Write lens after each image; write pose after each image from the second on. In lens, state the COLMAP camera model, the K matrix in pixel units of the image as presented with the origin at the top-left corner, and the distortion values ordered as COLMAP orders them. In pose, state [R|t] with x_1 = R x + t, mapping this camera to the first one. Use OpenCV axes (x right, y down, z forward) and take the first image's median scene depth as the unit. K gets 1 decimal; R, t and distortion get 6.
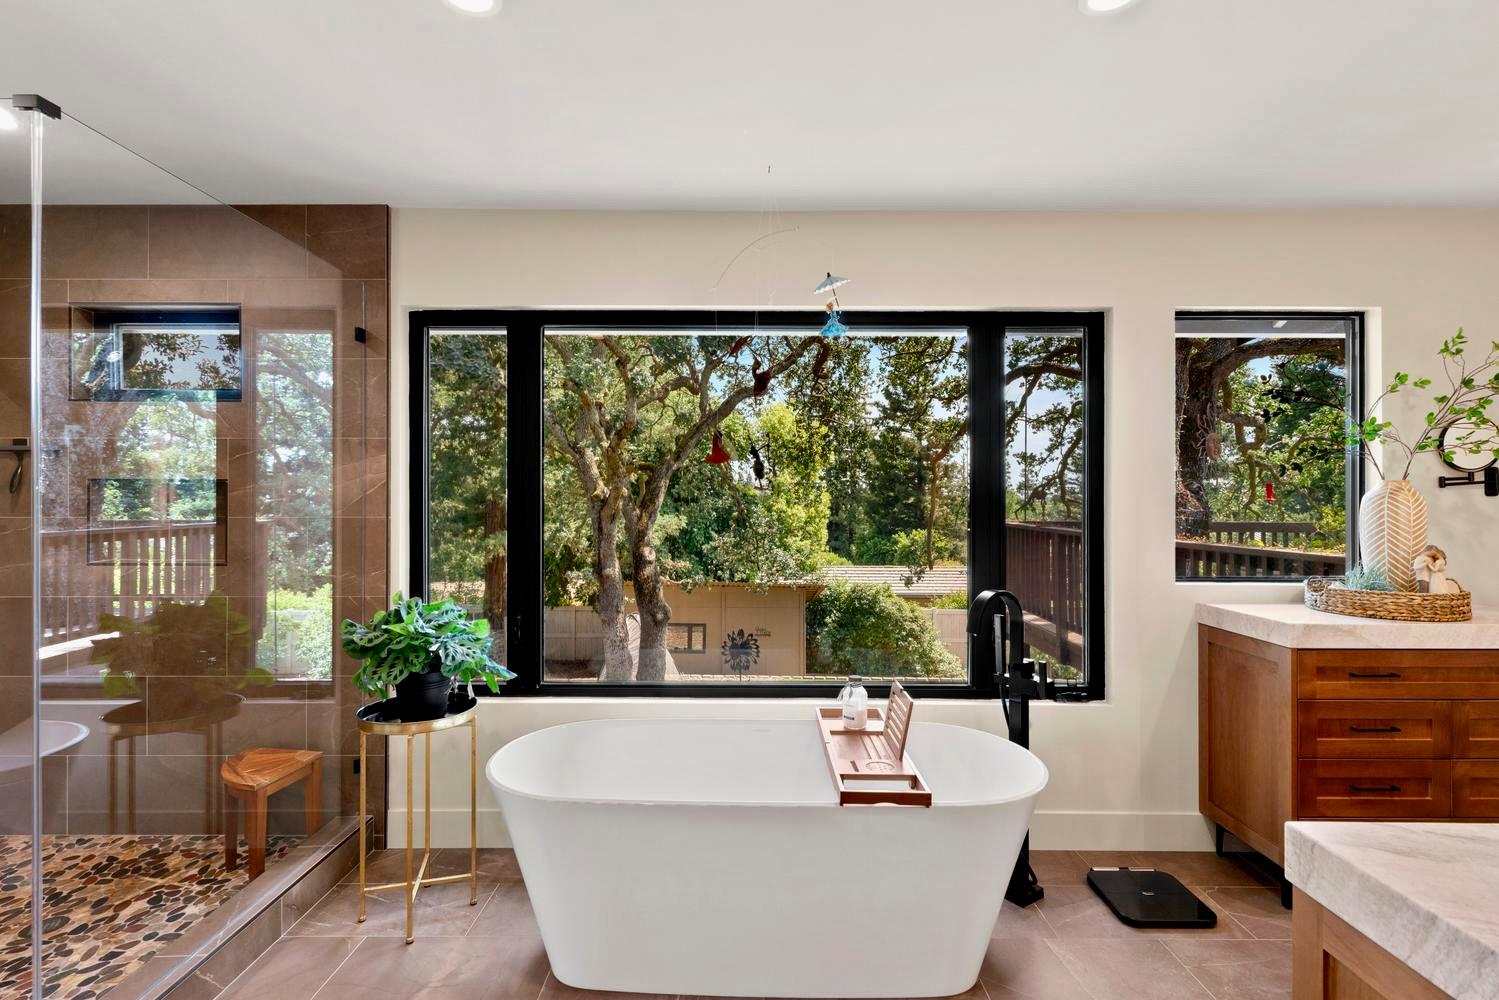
lens RADIAL K [[733.9, 0, 746.6], [0, 733.9, 499.7], [0, 0, 1]] dist [0.008153, -0.000525]
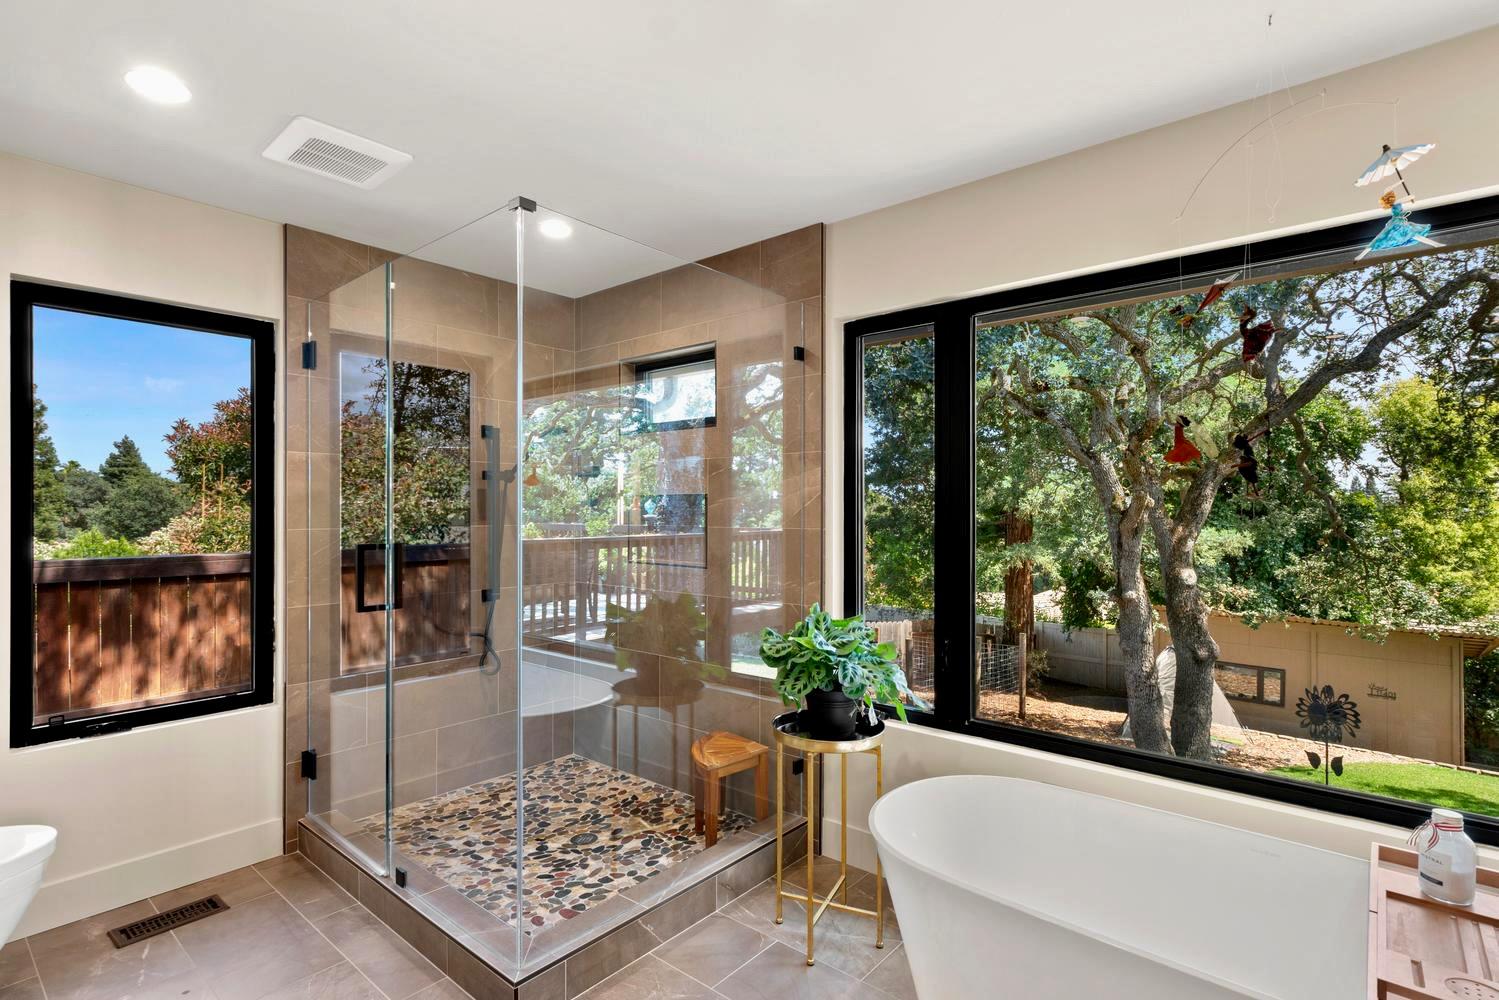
lens RADIAL K [[733.9, 0, 752.6], [0, 733.9, 508.2], [0, 0, 1]] dist [0.008153, -0.000525]
pose [[0.764271, -0.001368, -0.644893, 0.094433], [-0.000837, 0.999995, -0.003114, -0.002012], [0.644894, 0.002920, 0.764266, 0.162488]]
